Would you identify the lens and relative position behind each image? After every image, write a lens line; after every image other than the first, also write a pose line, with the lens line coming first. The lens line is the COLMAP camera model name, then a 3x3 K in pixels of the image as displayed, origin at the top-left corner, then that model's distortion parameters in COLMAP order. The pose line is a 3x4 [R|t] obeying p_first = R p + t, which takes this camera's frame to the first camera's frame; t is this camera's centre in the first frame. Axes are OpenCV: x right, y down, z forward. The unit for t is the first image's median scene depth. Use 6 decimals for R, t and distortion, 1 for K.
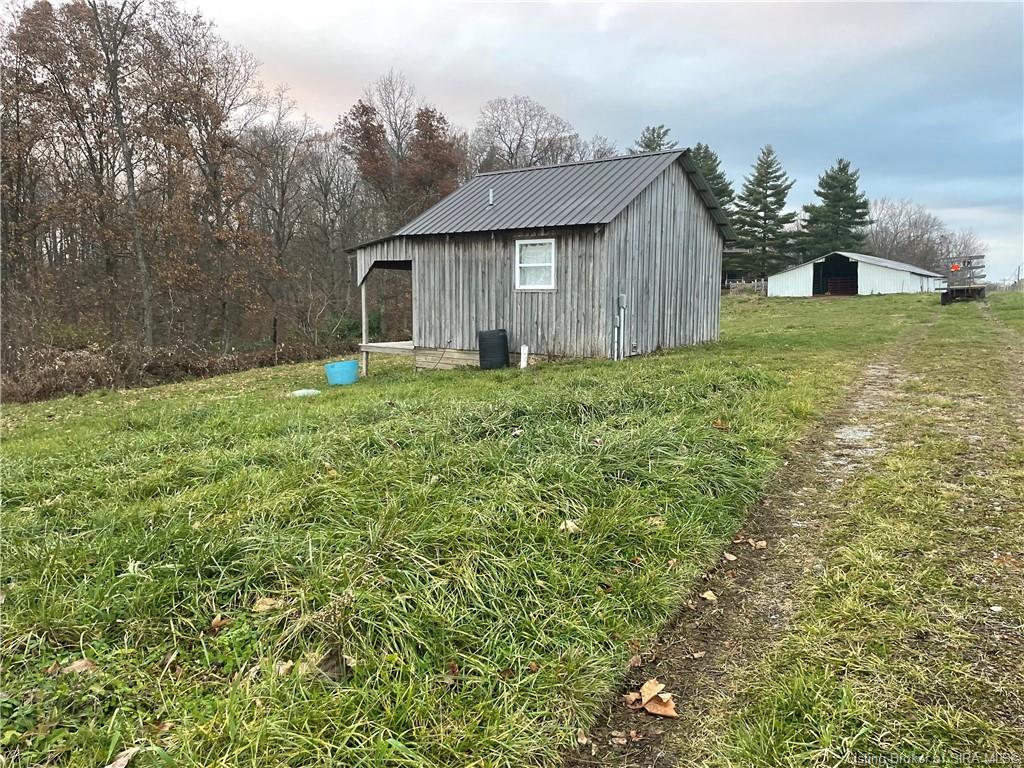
lens RADIAL K [[756.4, 0, 512.0], [0, 756.4, 384.0], [0, 0, 1]] dist [0.063698, 0.000267]
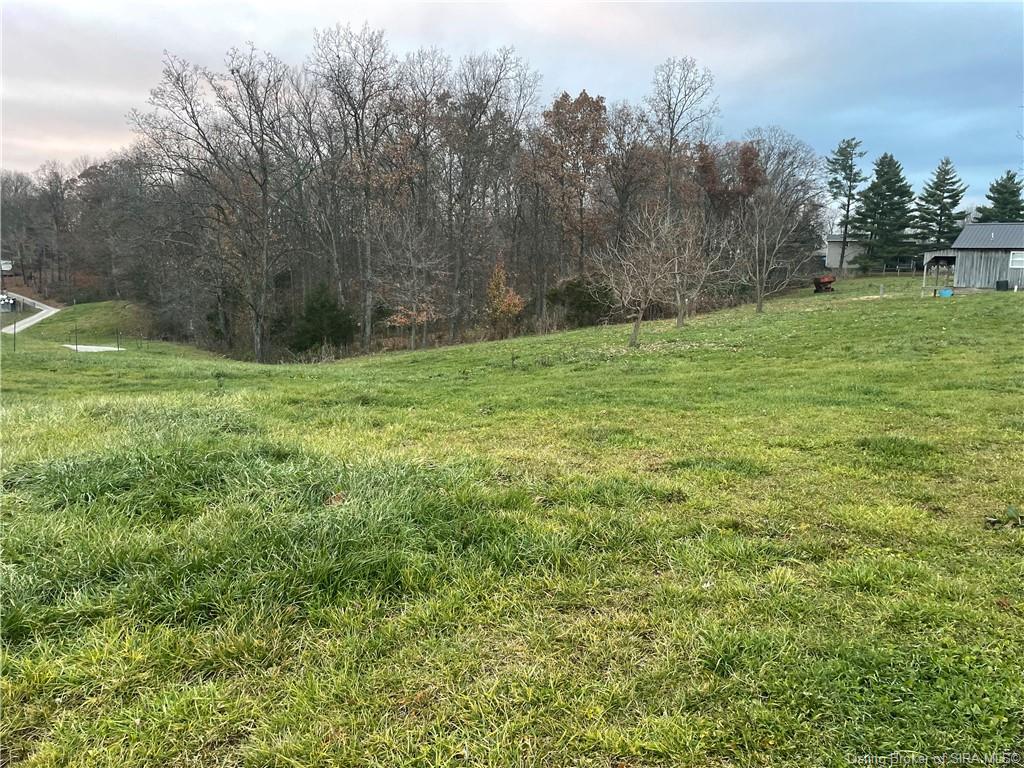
lens RADIAL K [[771.9, 0, 512.0], [0, 771.9, 384.0], [0, 0, 1]] dist [-0.001698, 0.000268]
pose [[0.994705, 0.034693, -0.096735, -0.233559], [-0.032270, 0.999128, 0.026505, 0.045794], [0.097570, -0.023243, 0.994957, -0.322283]]
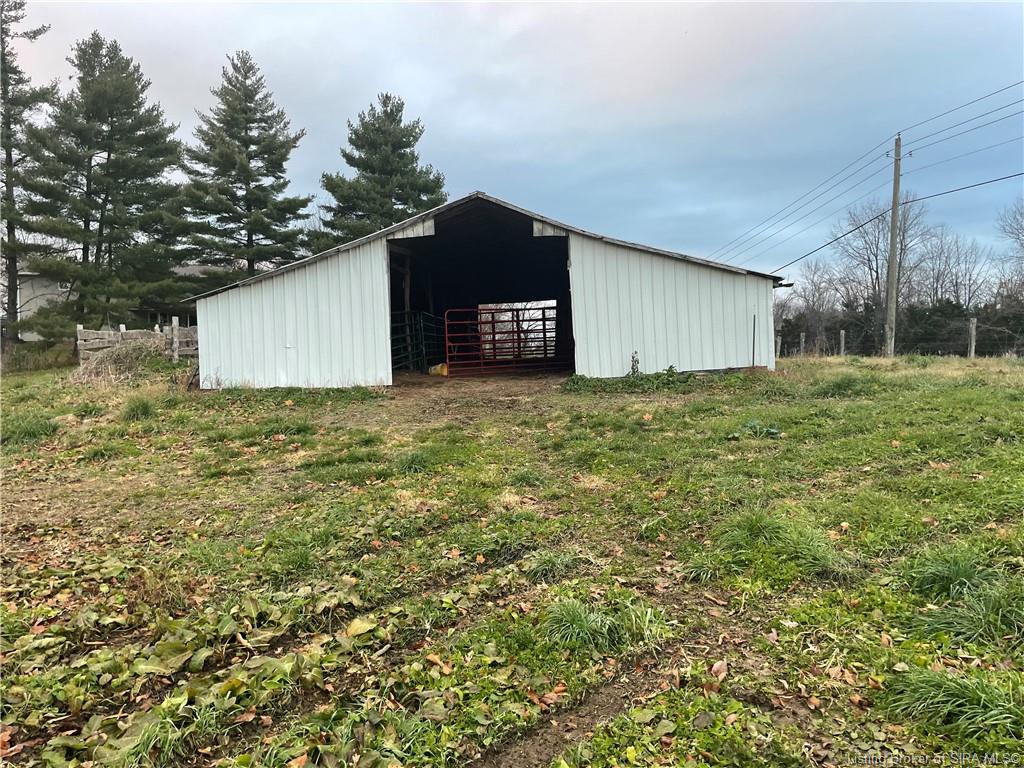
lens RADIAL K [[756.4, 0, 512.0], [0, 756.4, 384.0], [0, 0, 1]] dist [0.063698, 0.000267]
pose [[0.824797, -0.029619, 0.564652, 0.196925], [0.071919, 0.996012, -0.052806, -0.067296], [-0.560836, 0.084164, 0.823638, 0.530690]]
